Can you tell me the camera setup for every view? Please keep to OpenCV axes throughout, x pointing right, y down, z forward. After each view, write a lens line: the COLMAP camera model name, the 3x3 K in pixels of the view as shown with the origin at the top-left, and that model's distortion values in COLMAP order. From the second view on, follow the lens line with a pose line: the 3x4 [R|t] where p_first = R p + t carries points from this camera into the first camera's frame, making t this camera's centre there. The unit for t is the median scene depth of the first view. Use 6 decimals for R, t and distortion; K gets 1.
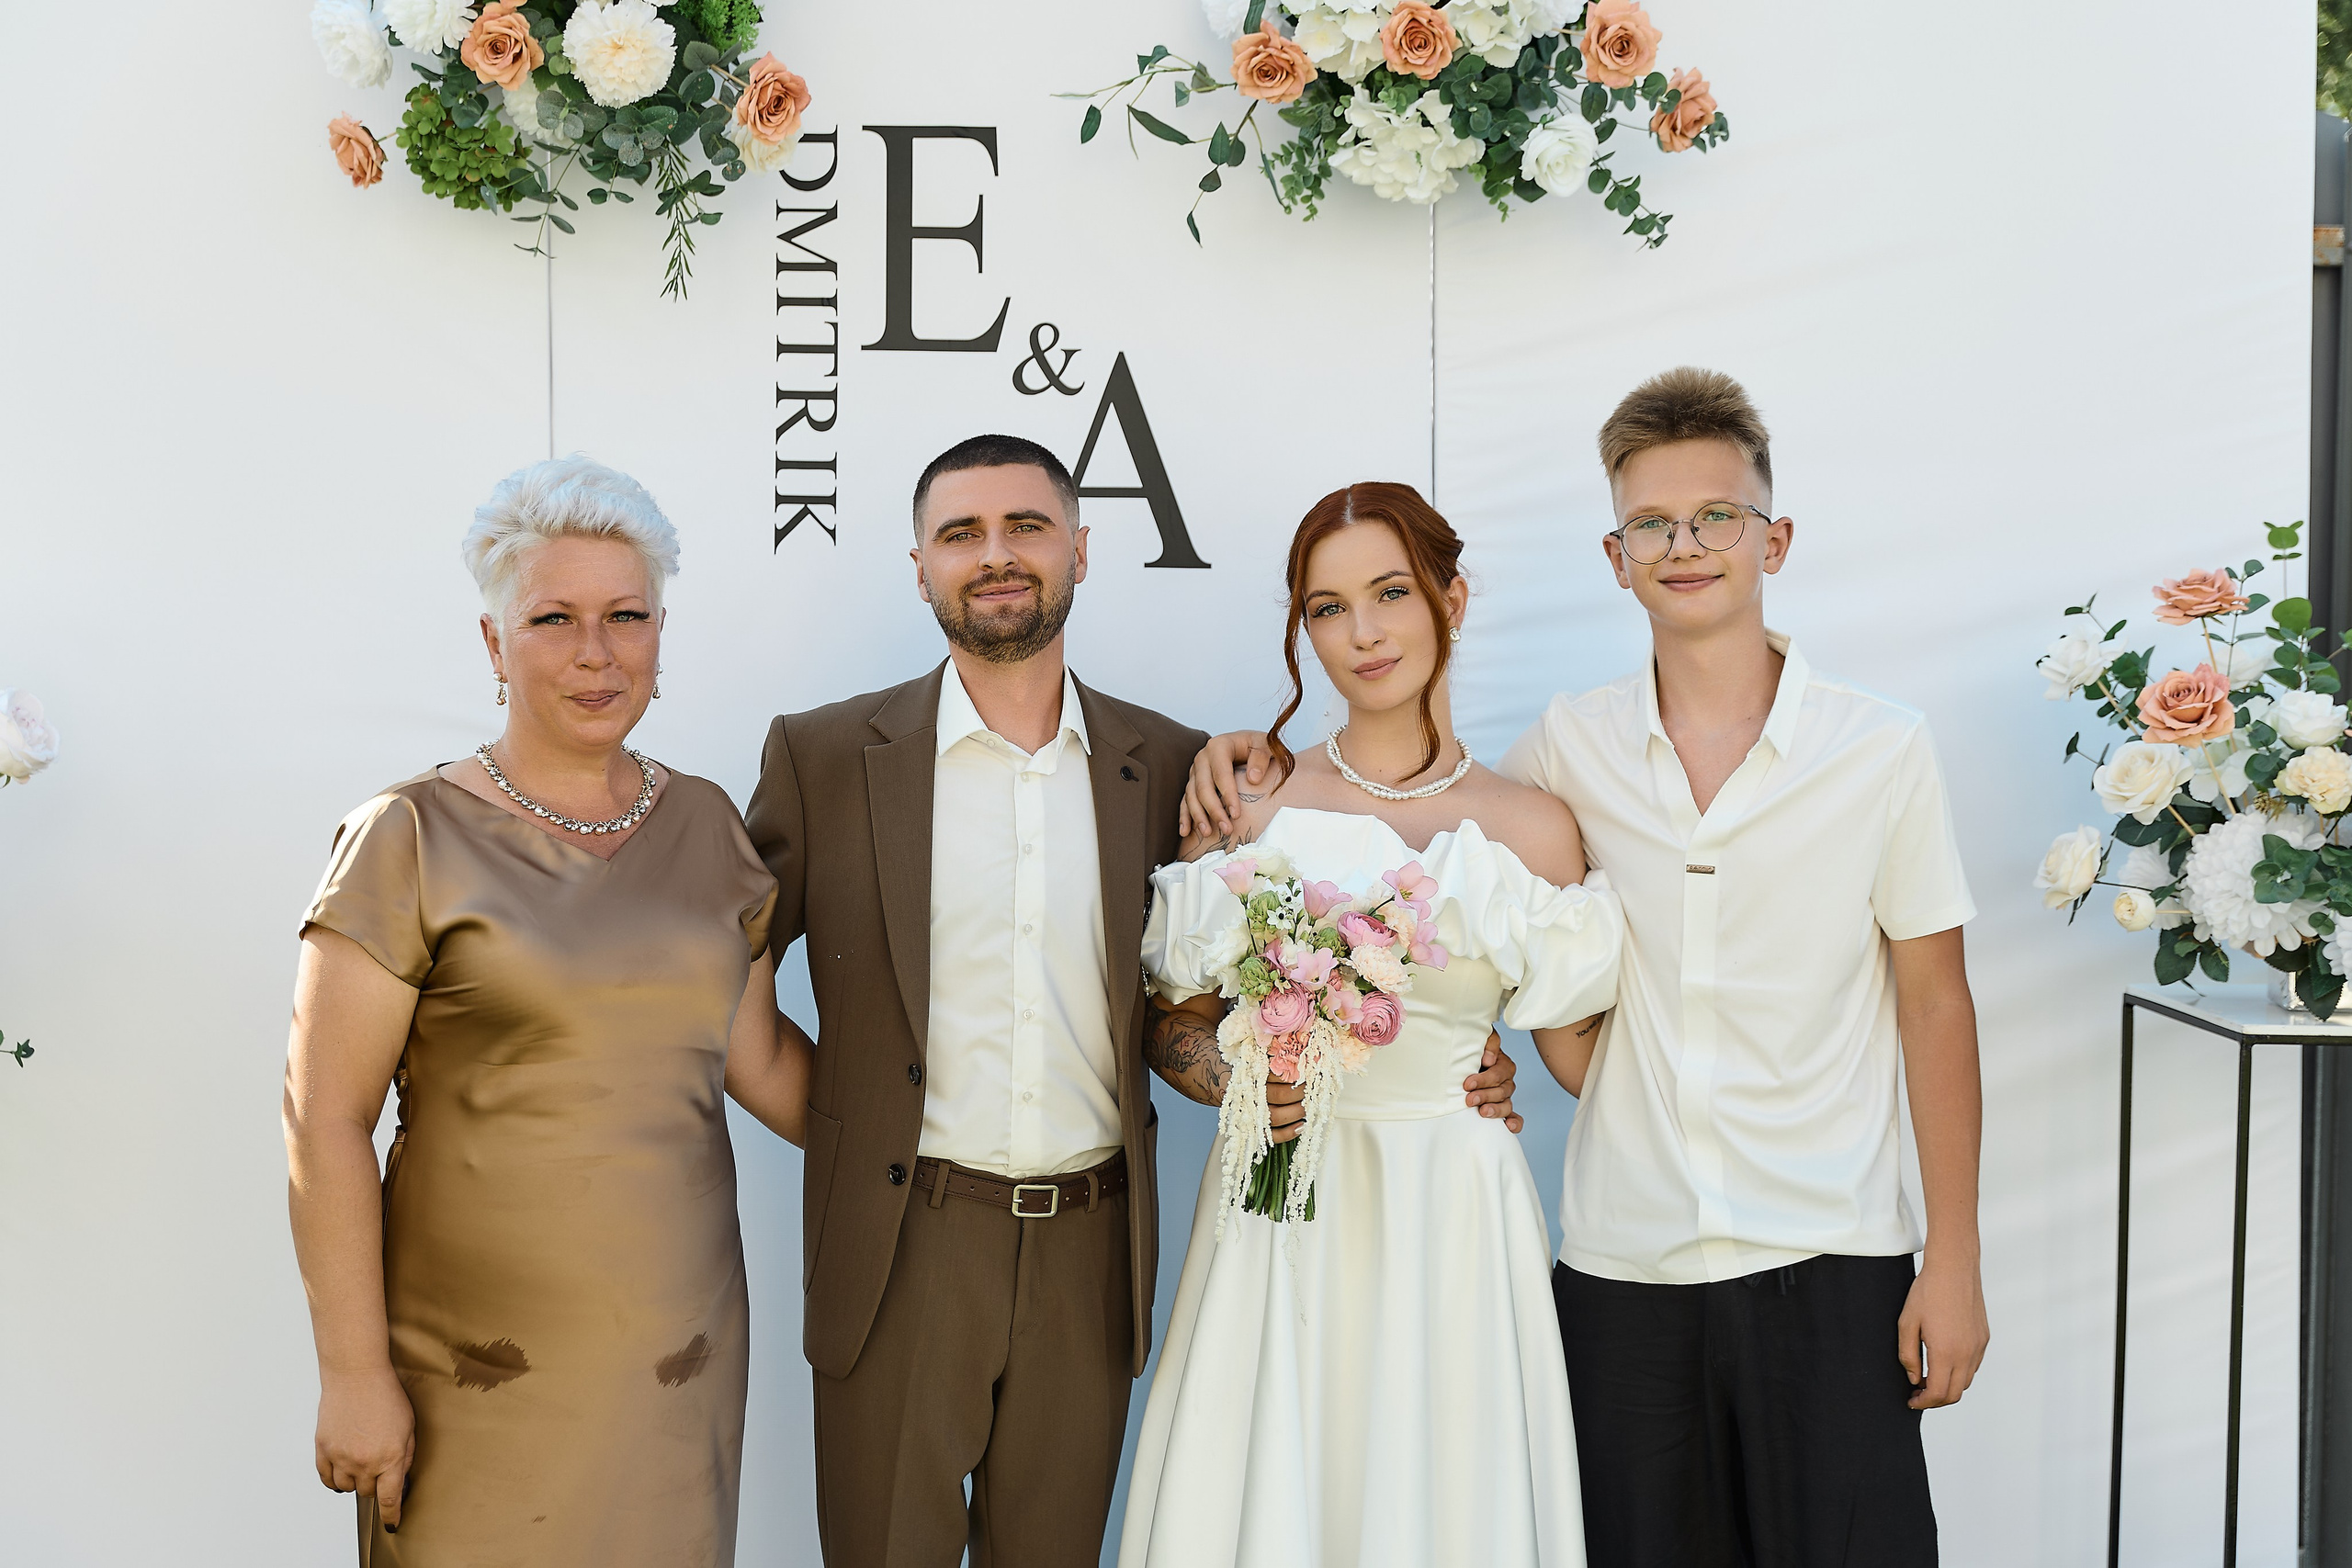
lens RADIAL K [[3482.6, 0, 1193.5], [0, 3482.6, 790.8], [0, 0, 1]] dist [0.023000, -0.065157]
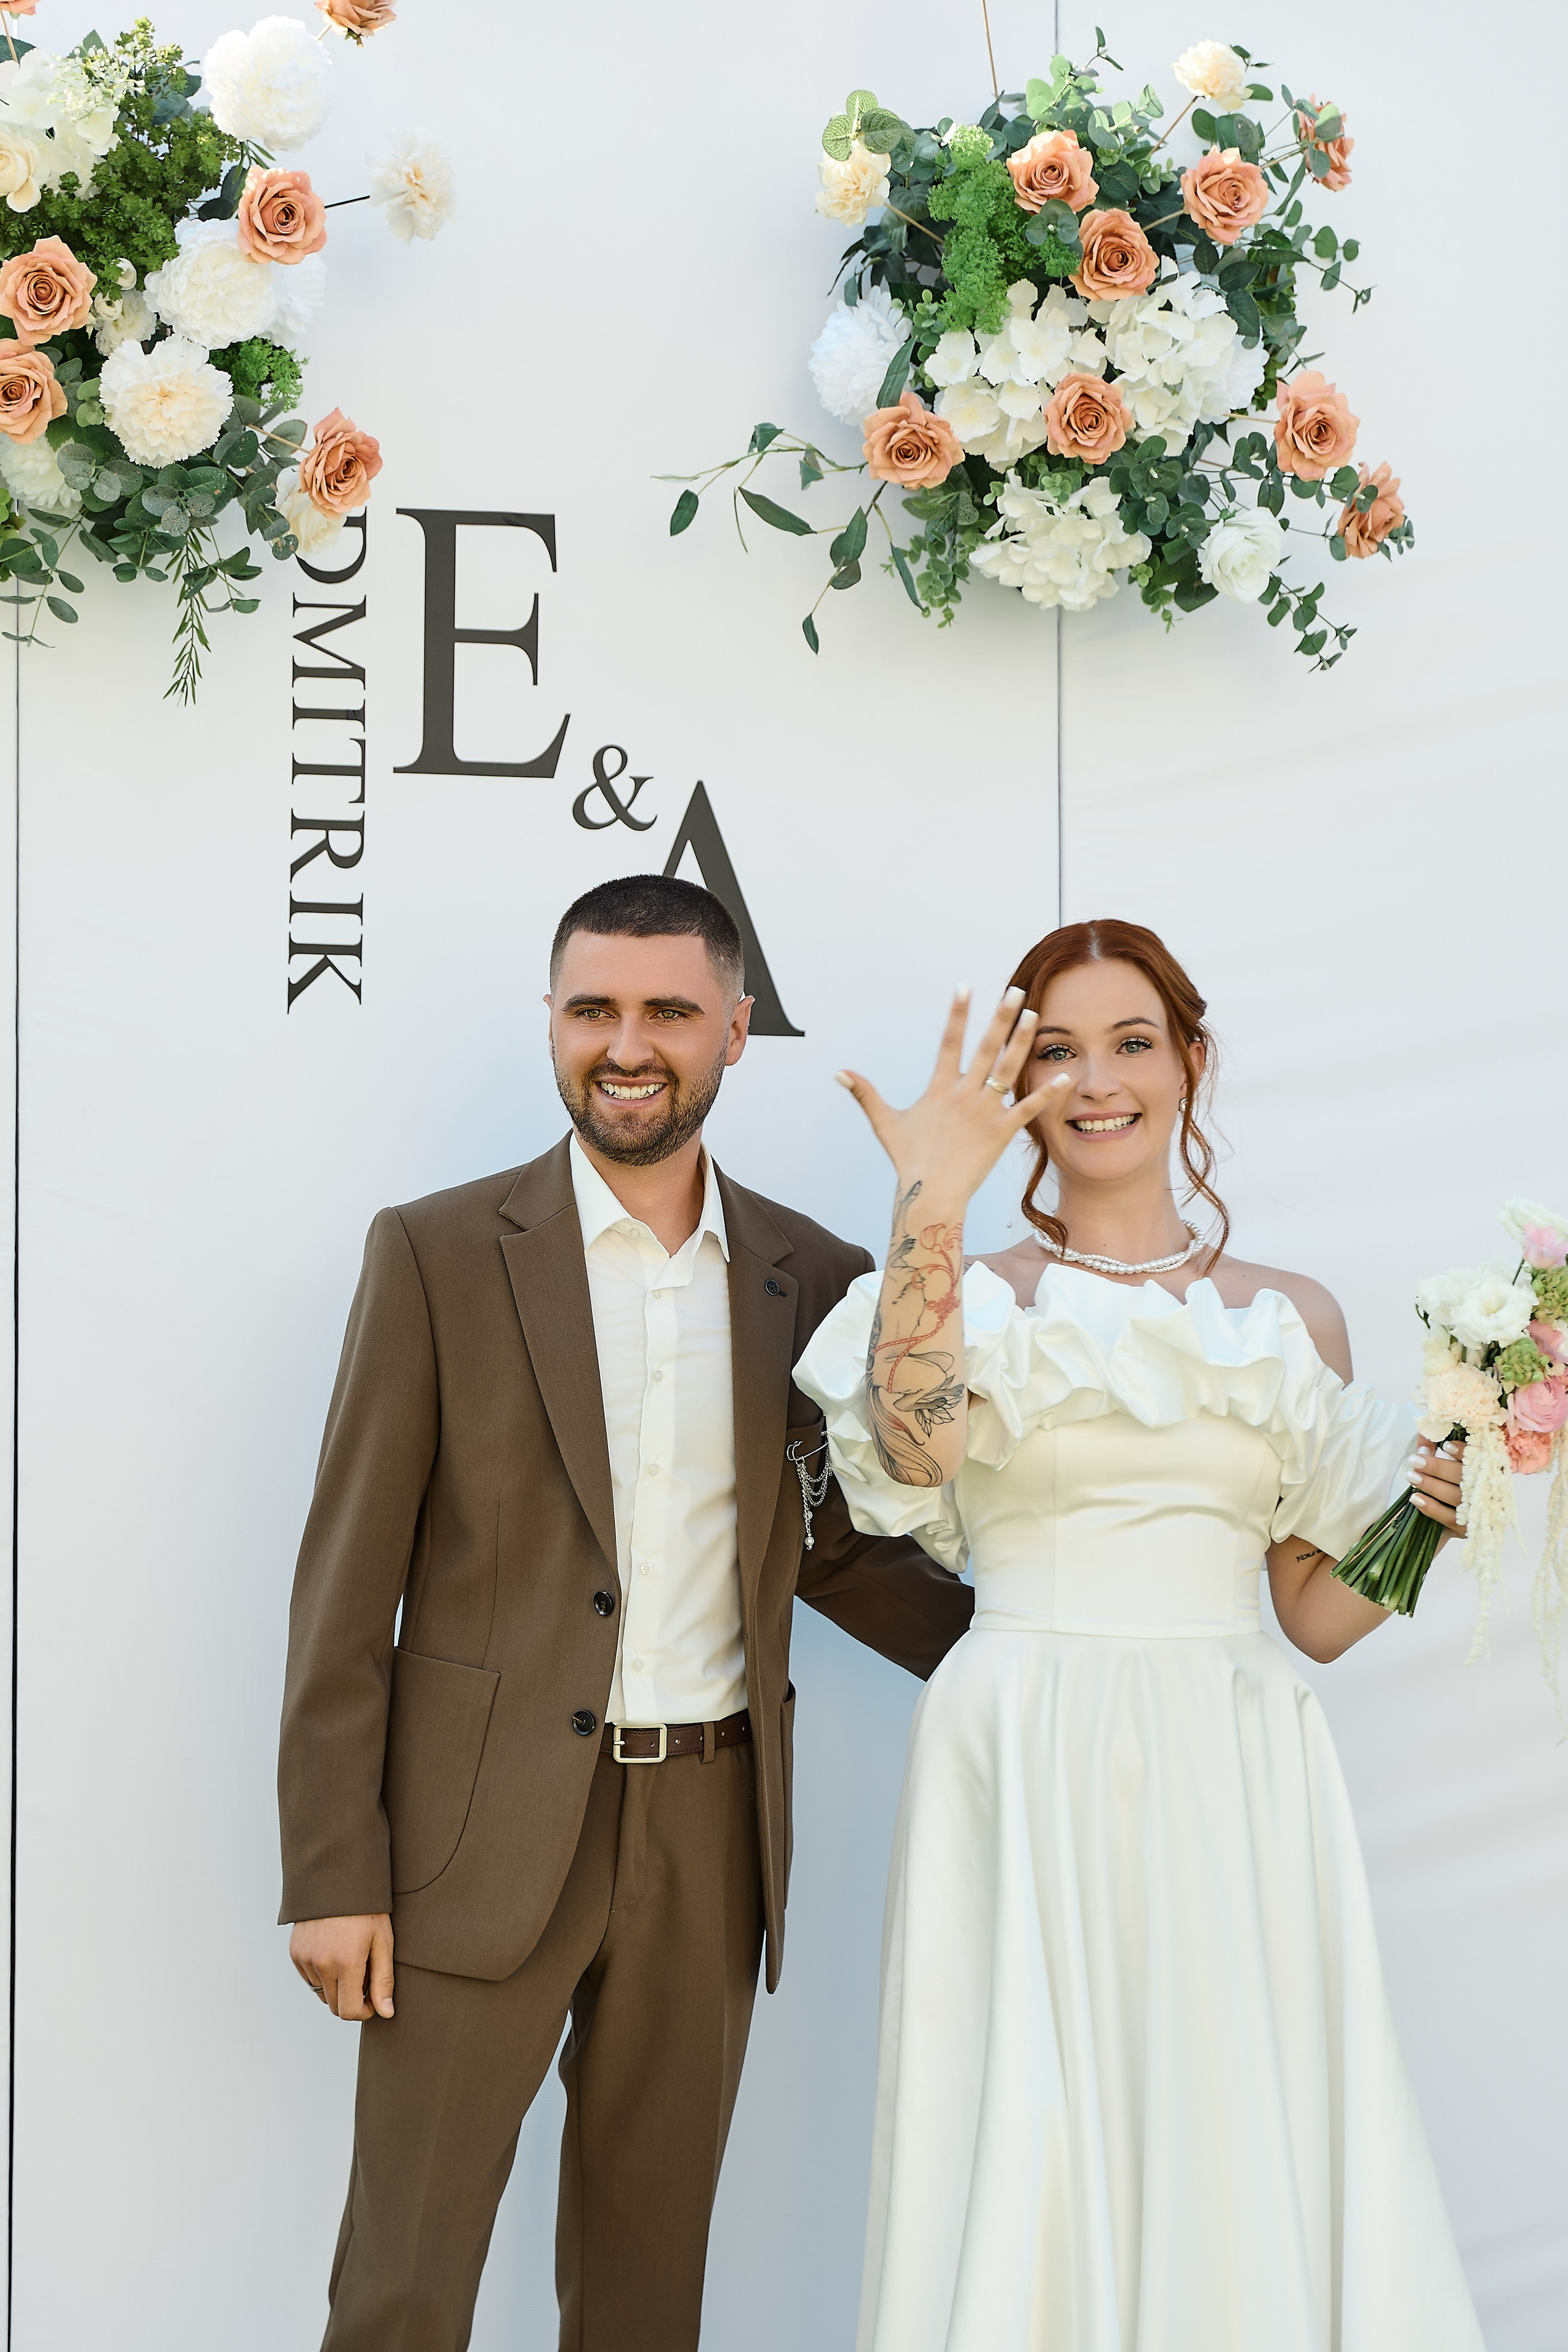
lens RADIAL K [[4425.5, 0, 747.1], [0, 4425.5, 1171.1], [0, 0, 1]] dist [0.072716, -0.220545]
pose [[0.988571, 0.006278, 0.150625, -0.180364], [0.005819, 0.996799, -0.079733, 0.057481], [-0.150644, 0.079698, 0.985370, -0.058721]]
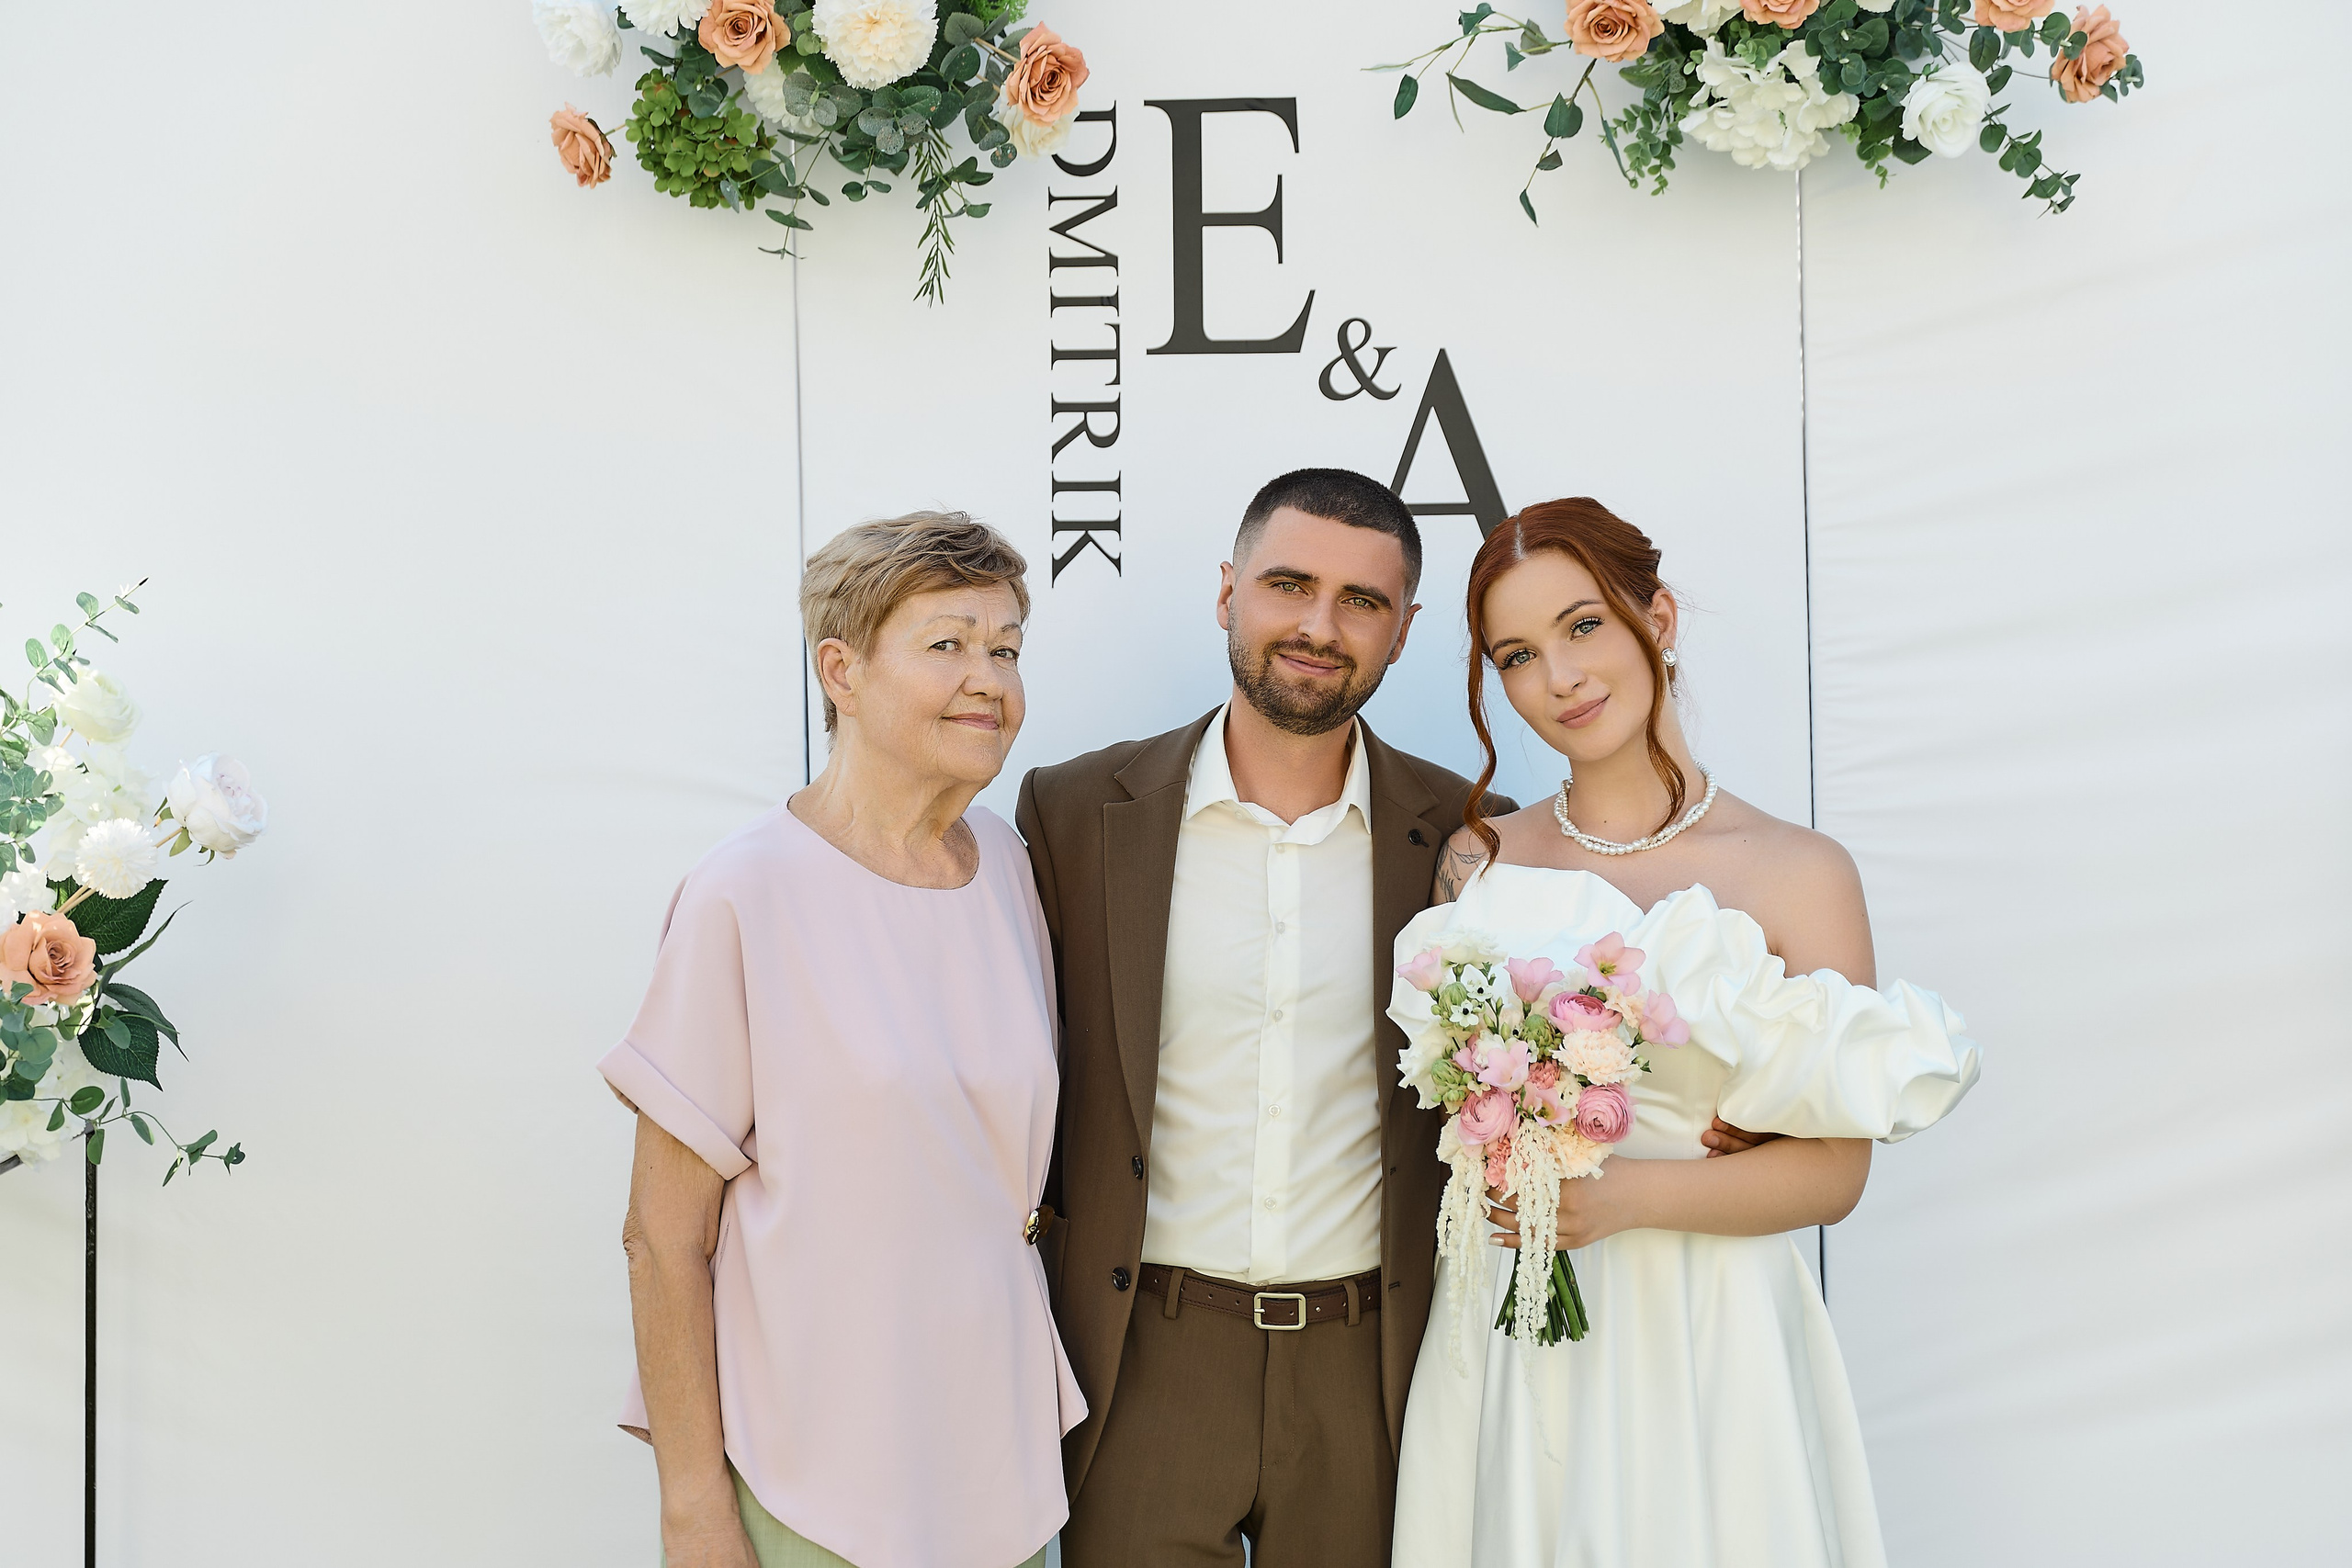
lens RADIAL K [[4196.9, 0, 1174.6], [0, 4196.9, 766.5], [0, 0, 1]] dist [0.018859, 0.130856]
pose [[0.996772, -0.017638, -0.078328, -0.007492], [0.015464, 0.999481, -0.028272, 0.007956], [0.078786, 0.026969, 0.996527, -0.055861]]
